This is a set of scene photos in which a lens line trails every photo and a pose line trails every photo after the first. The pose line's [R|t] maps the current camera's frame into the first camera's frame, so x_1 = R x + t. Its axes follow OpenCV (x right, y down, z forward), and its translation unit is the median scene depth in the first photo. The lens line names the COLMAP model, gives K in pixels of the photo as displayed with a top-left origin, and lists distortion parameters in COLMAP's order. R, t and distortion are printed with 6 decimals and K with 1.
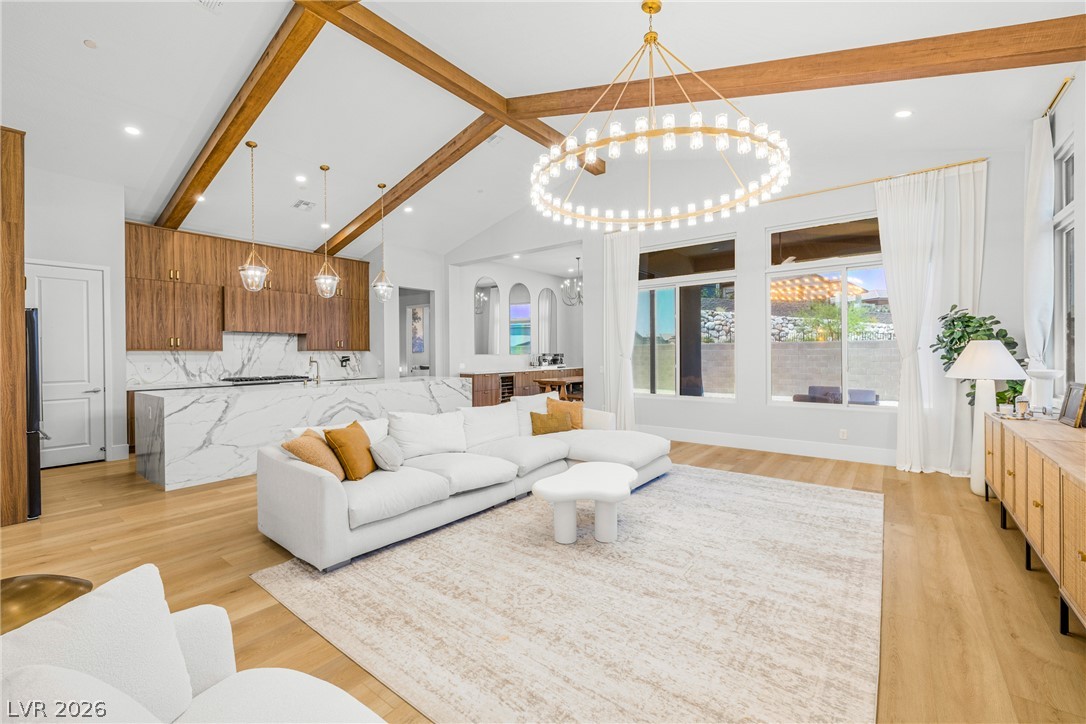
lens RADIAL K [[453.9, 0, 538.9], [0, 453.9, 354.2], [0, 0, 1]] dist [0.001124, 0.000346]
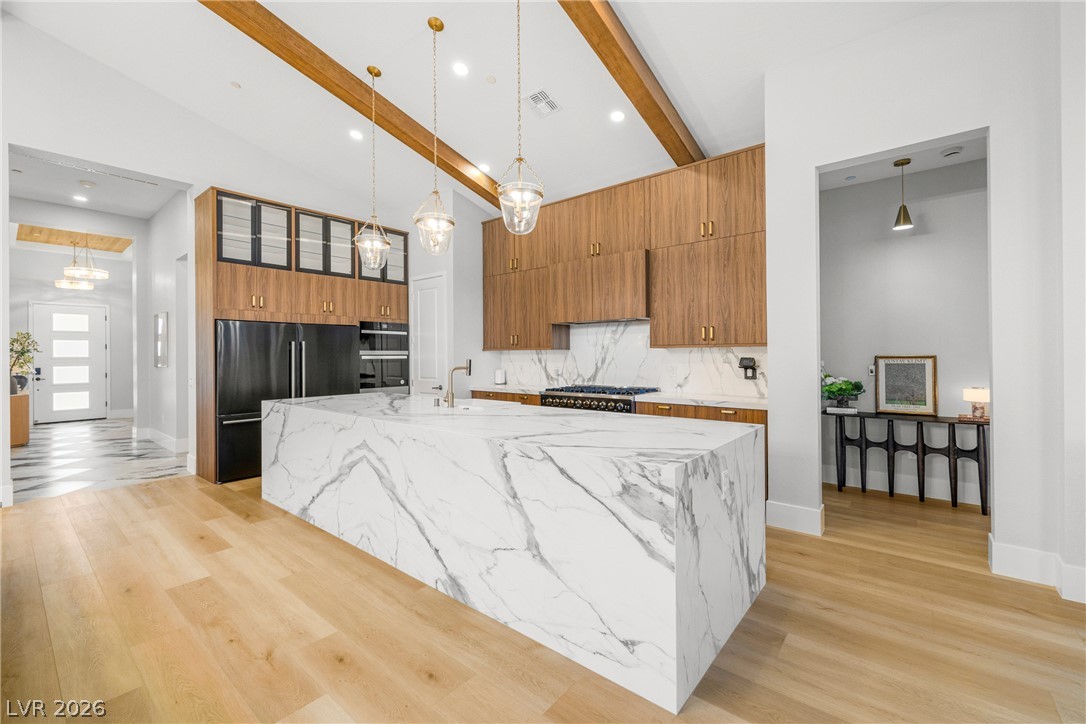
lens RADIAL K [[453.9, 0, 538.9], [0, 453.9, 354.2], [0, 0, 1]] dist [0.001124, 0.000346]
pose [[-0.028260, 0.006409, -0.999580, 0.077861], [0.005215, 0.999967, 0.006264, -0.004230], [0.999587, -0.005036, -0.028292, 1.015832]]
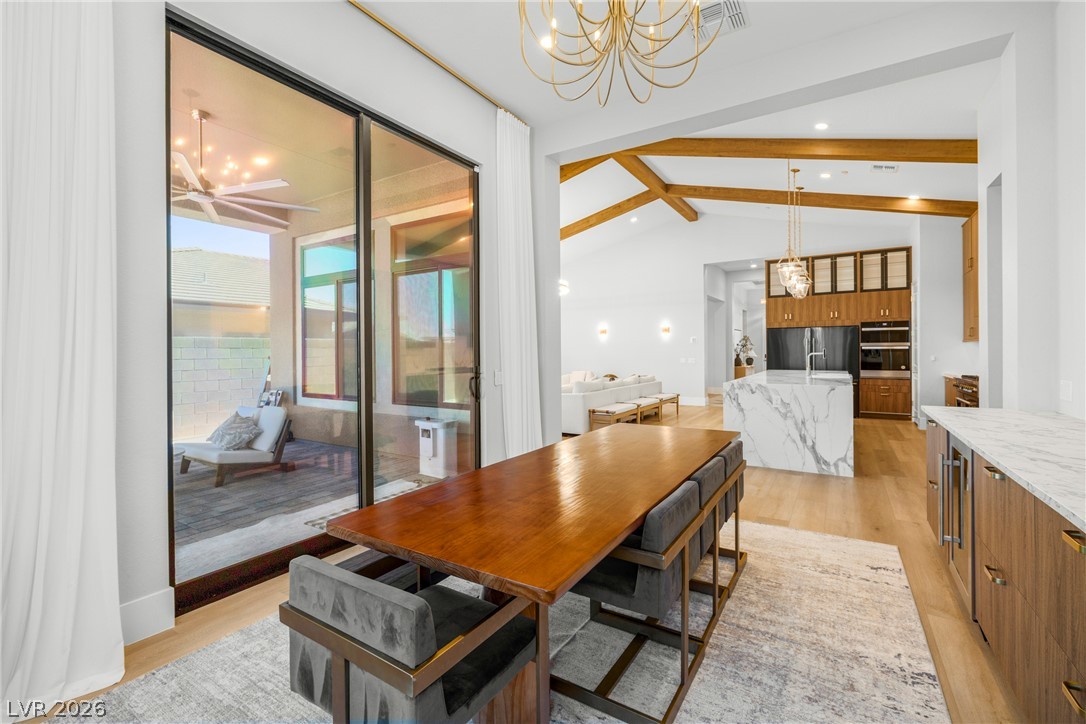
lens RADIAL K [[479.1, 0, 543.2], [0, 479.1, 354.5], [0, 0, 1]] dist [-0.001497, -0.000127]
pose [[-0.993354, 0.015747, -0.114017, 0.218527], [0.014813, 0.999849, 0.009032, -0.001067], [0.114142, 0.007283, -0.993438, 1.821014]]
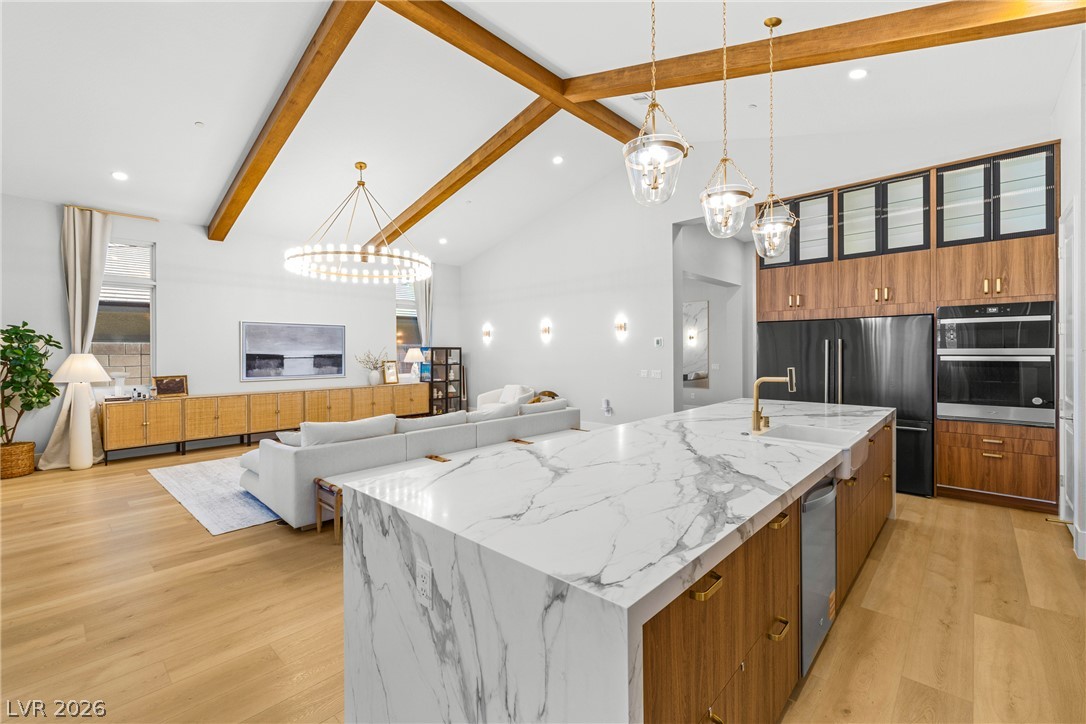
lens RADIAL K [[463.8, 0, 541.0], [0, 463.8, 354.2], [0, 0, 1]] dist [0.002689, 0.000025]
pose [[-0.996442, 0.013556, 0.083189, -0.288060], [0.014268, 0.999866, 0.007969, -0.012702], [-0.083070, 0.009127, -0.996502, 1.316299]]
